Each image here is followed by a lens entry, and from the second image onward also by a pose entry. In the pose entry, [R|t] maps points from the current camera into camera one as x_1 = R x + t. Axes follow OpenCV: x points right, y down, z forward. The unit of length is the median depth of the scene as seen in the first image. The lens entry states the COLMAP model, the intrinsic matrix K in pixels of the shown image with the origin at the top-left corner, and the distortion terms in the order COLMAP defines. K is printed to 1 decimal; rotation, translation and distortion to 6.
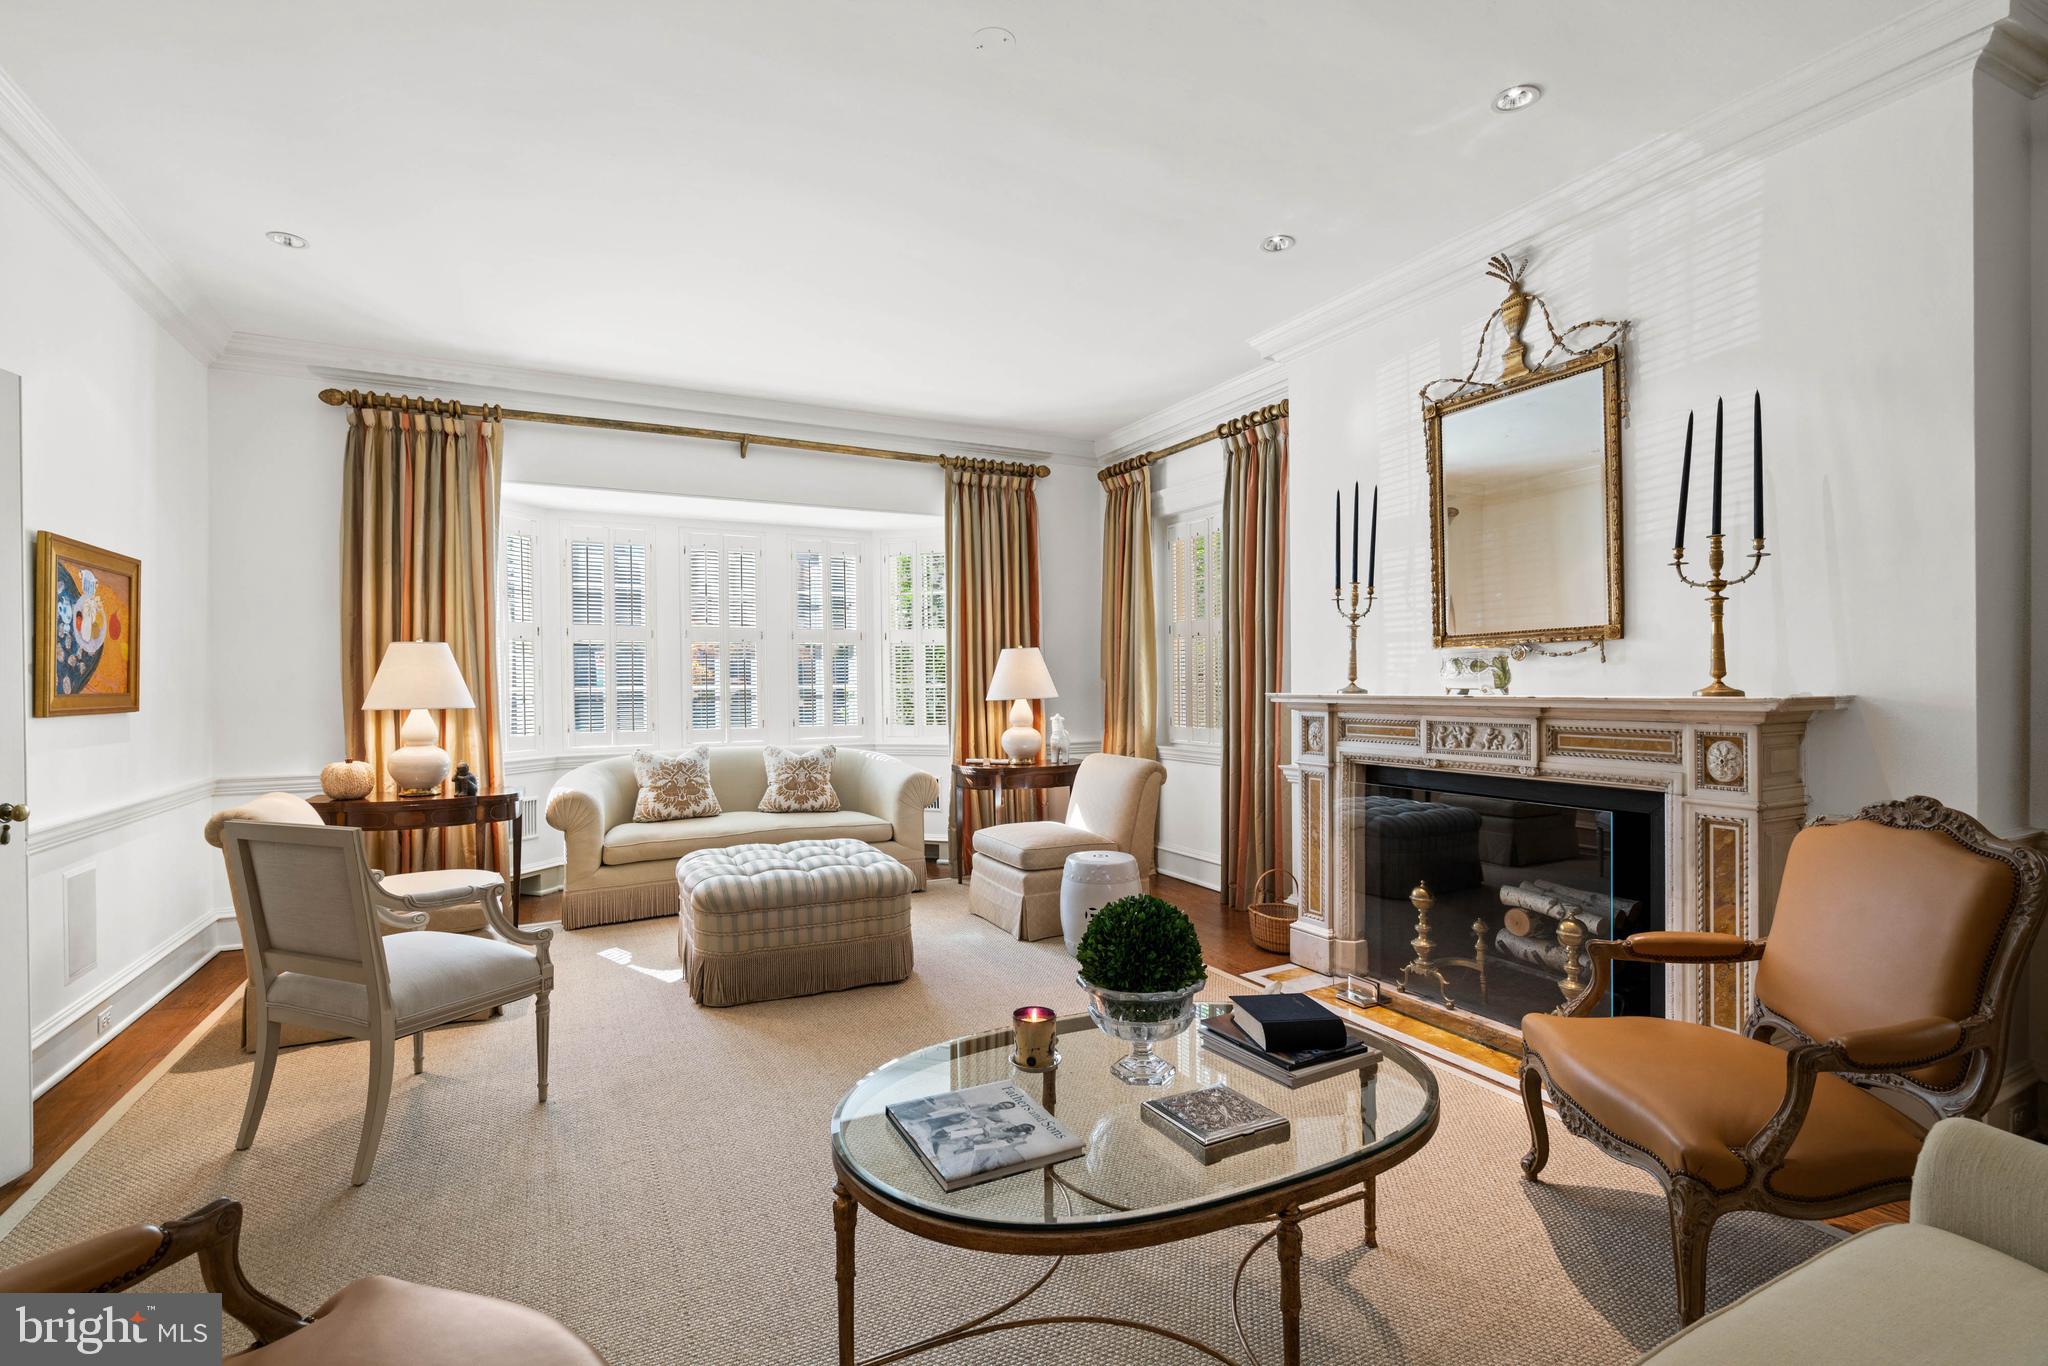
lens RADIAL K [[929.1, 0, 1017.3], [0, 929.1, 677.1], [0, 0, 1]] dist [0.000120, 0.000560]
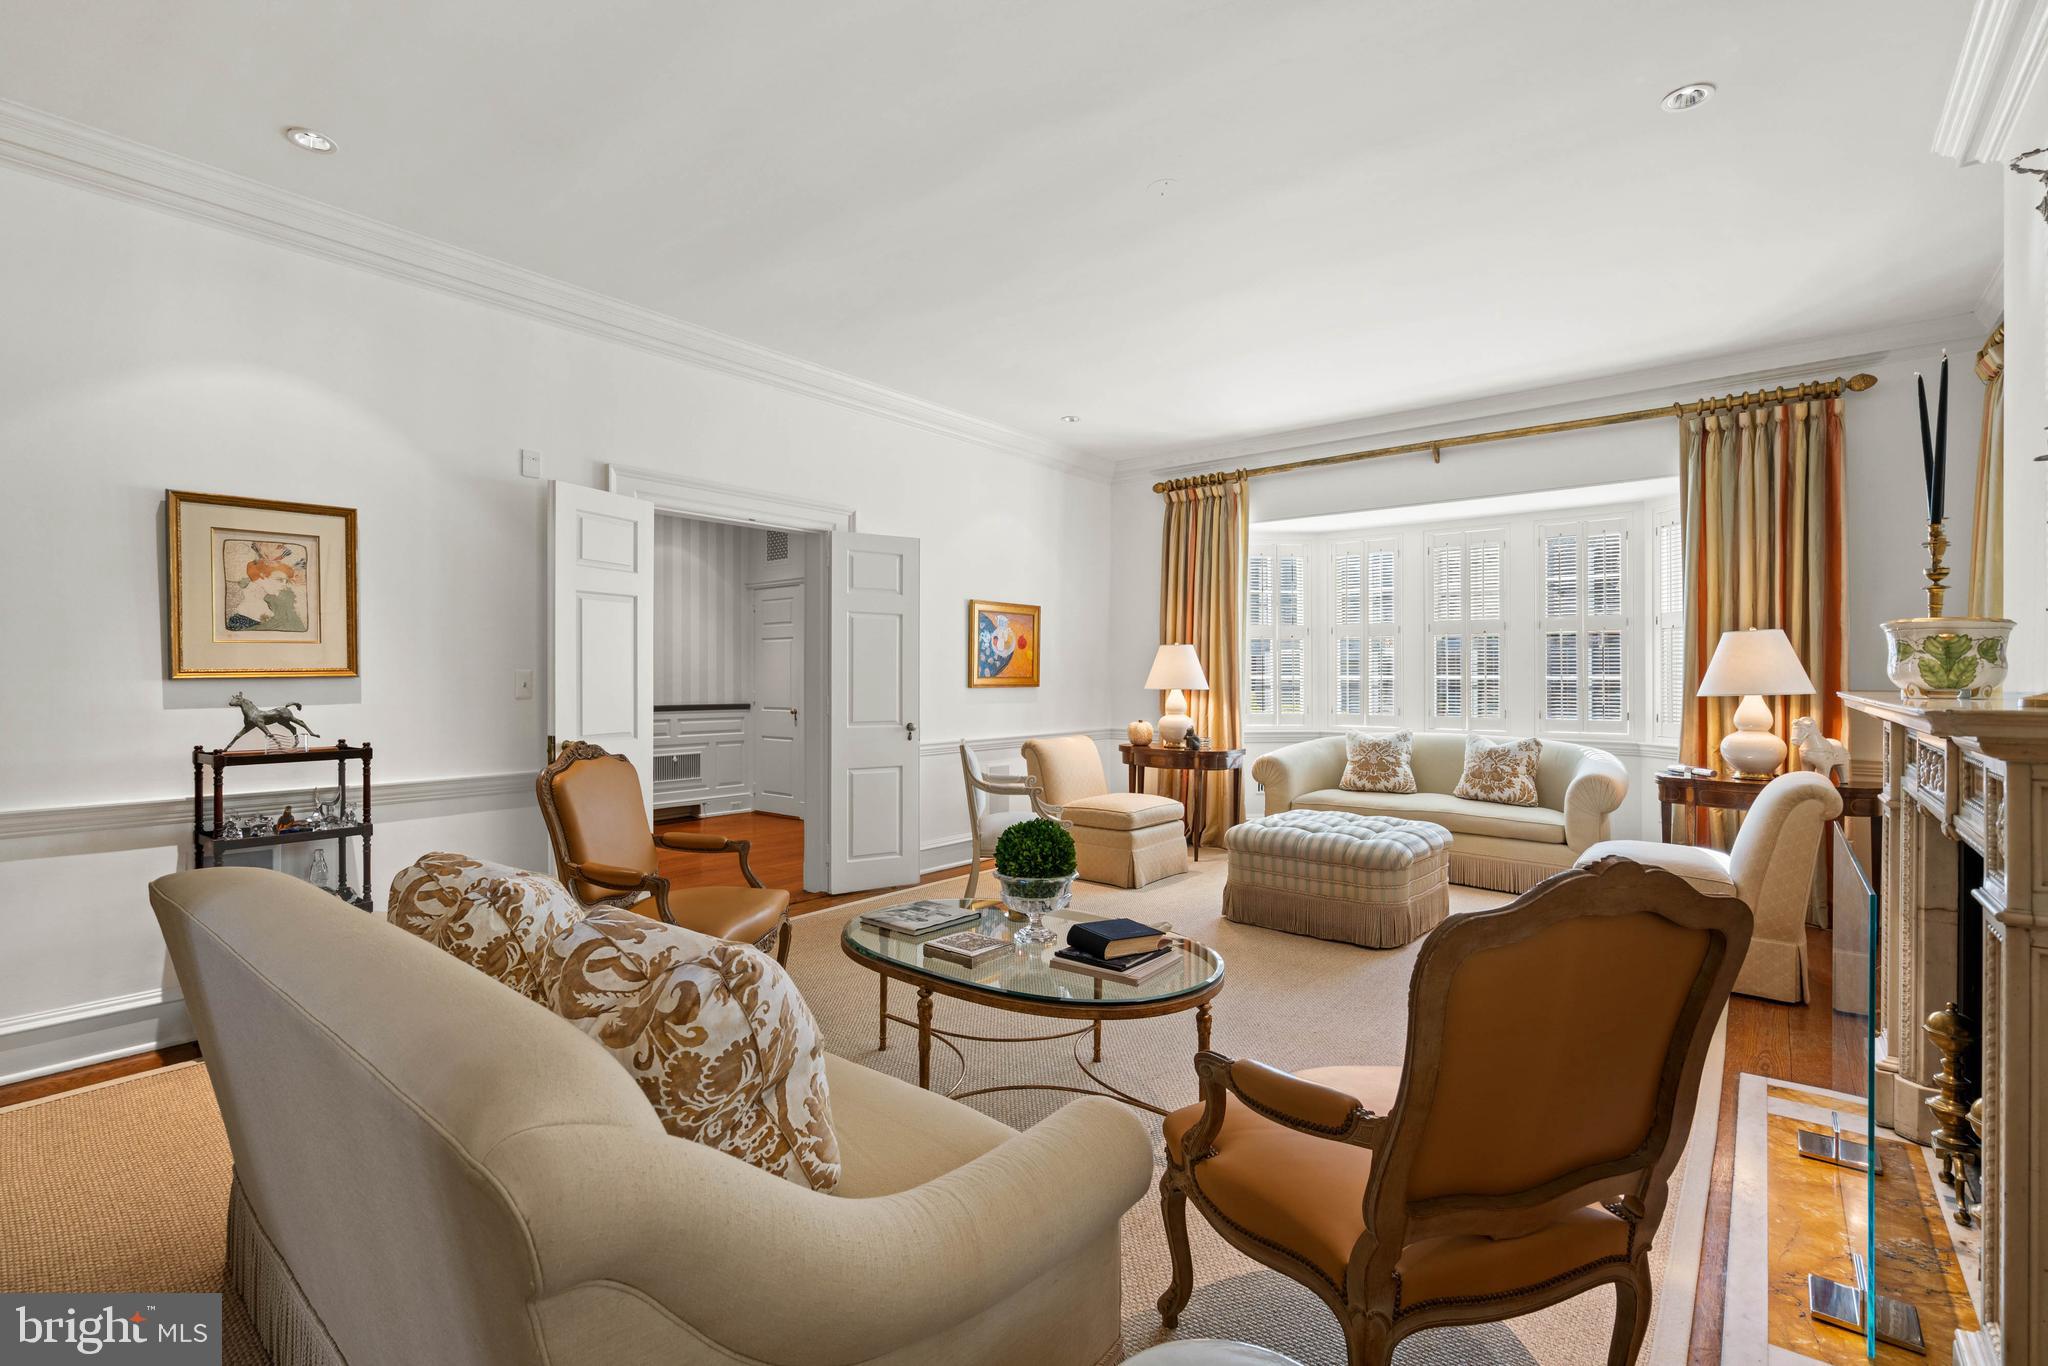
lens RADIAL K [[929.1, 0, 1017.3], [0, 929.1, 677.1], [0, 0, 1]] dist [0.000120, 0.000560]
pose [[0.407364, 0.010772, -0.913202, 0.563968], [0.002243, 0.999916, 0.012795, -0.004998], [0.913263, -0.007261, 0.407306, 0.143702]]
